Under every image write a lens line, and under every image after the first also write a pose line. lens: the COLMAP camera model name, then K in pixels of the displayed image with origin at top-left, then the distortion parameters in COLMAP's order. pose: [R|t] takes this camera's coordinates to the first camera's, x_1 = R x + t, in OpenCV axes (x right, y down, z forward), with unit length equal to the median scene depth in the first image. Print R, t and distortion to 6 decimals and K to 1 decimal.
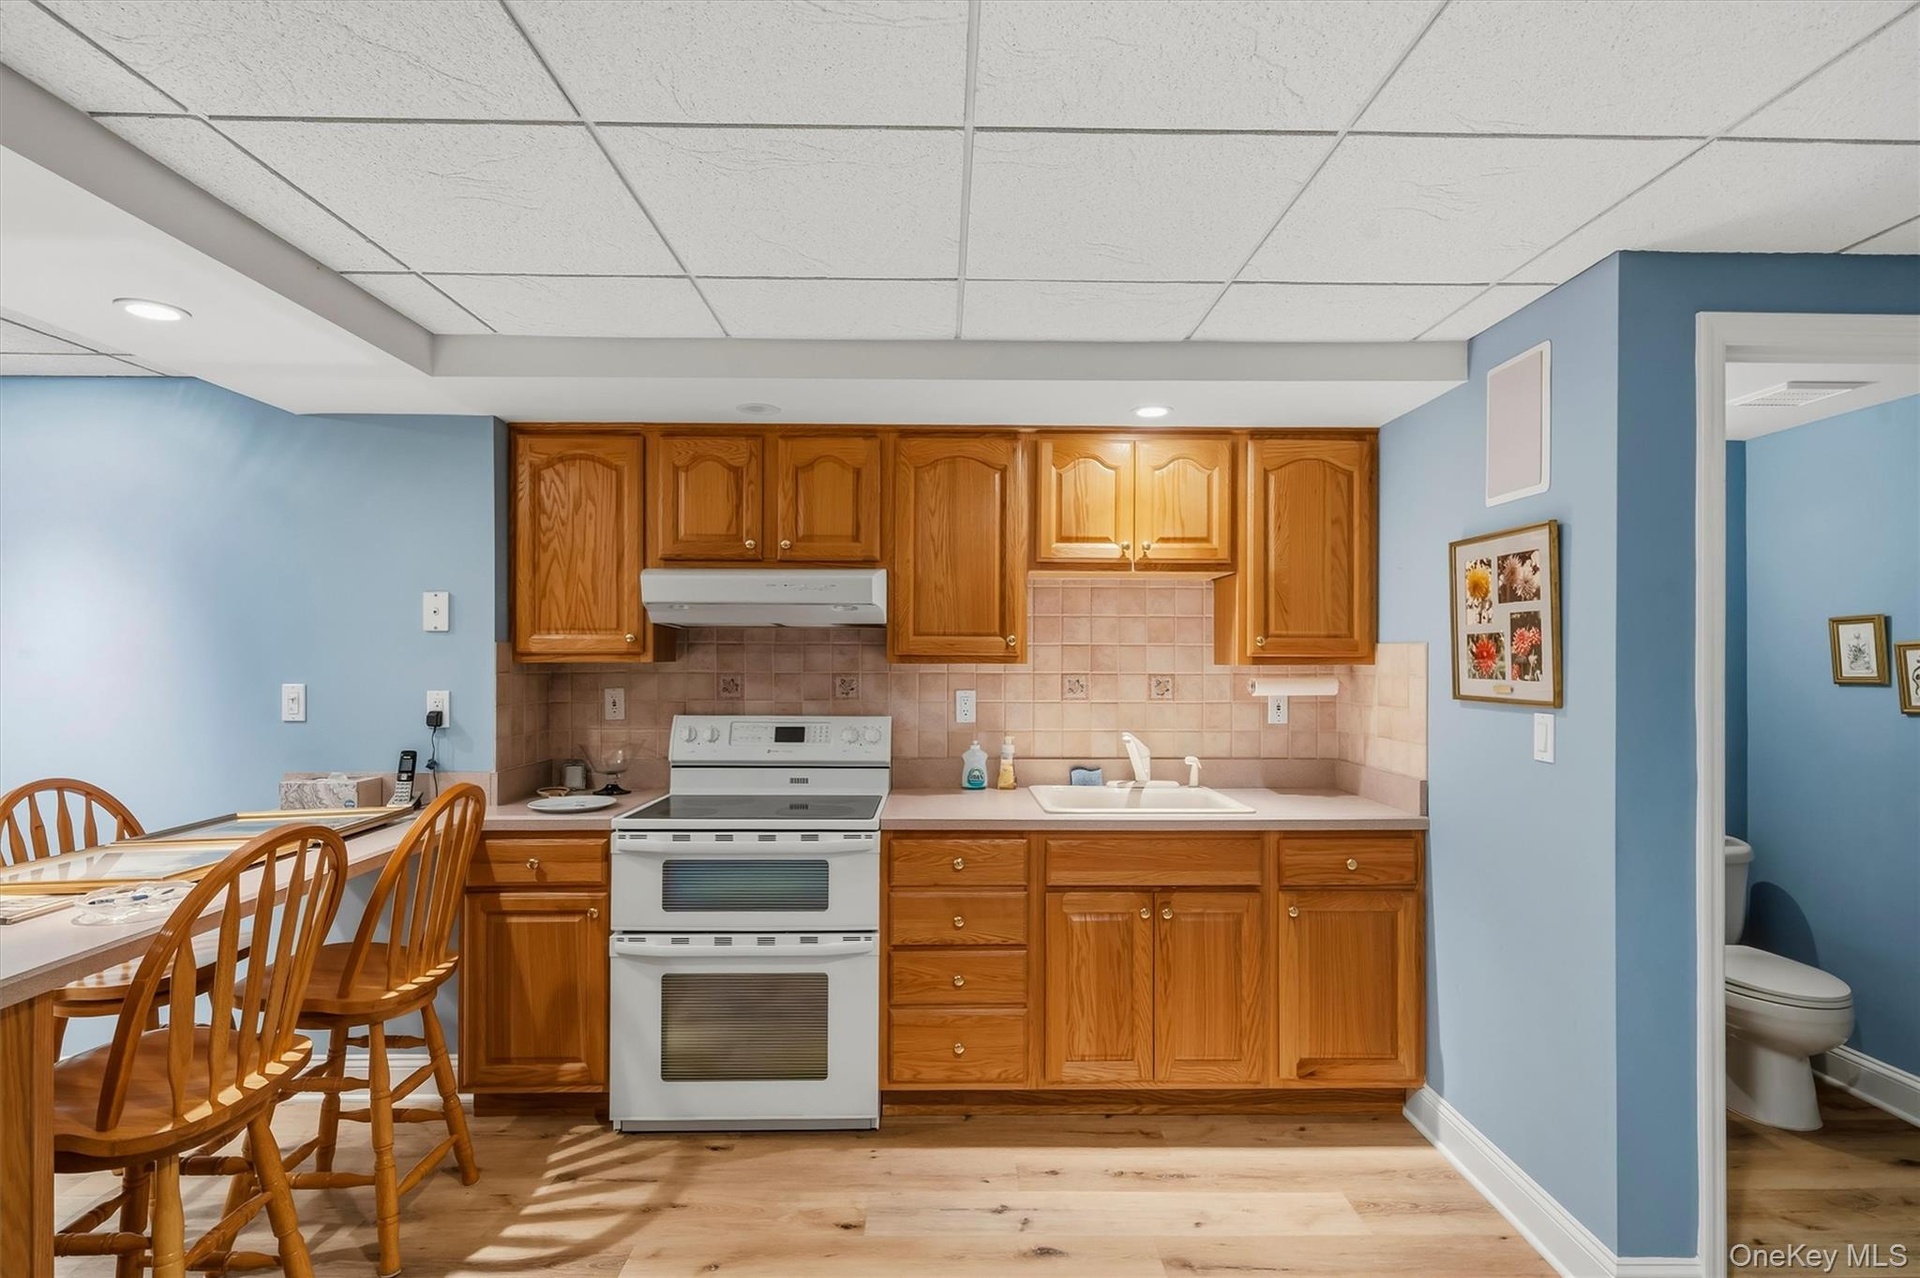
lens RADIAL K [[929.3, 0, 960.5], [0, 929.3, 649.4], [0, 0, 1]] dist [-0.006014, 0.003687]
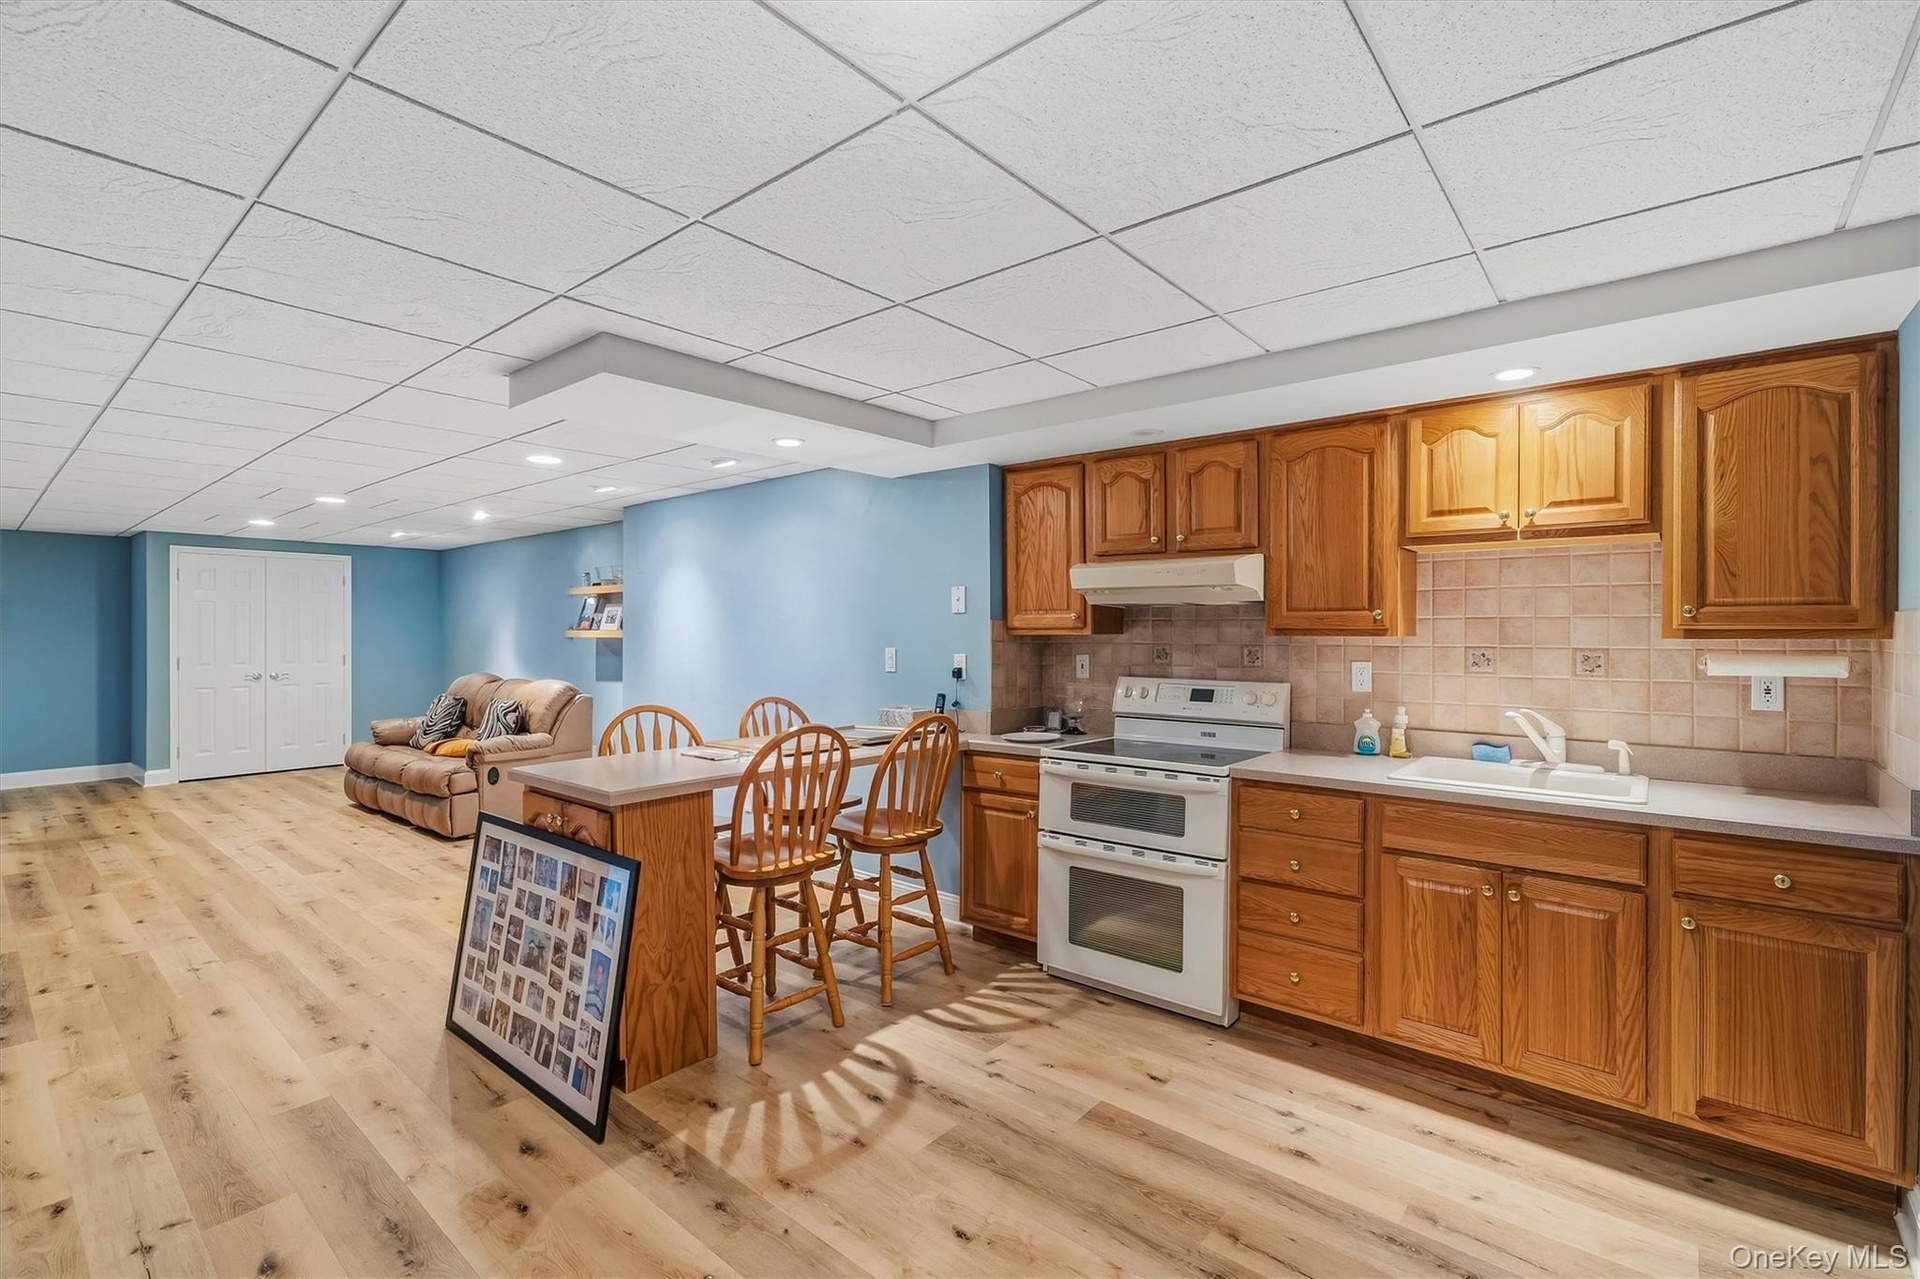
lens RADIAL K [[859.6, 0, 960.1], [0, 859.6, 632.7], [0, 0, 1]] dist [-0.002386, 0.002019]
pose [[0.757391, 0.000238, -0.652962, 0.348063], [0.007903, 0.999923, 0.009530, -0.002083], [0.652914, -0.012378, 0.757331, -0.047062]]
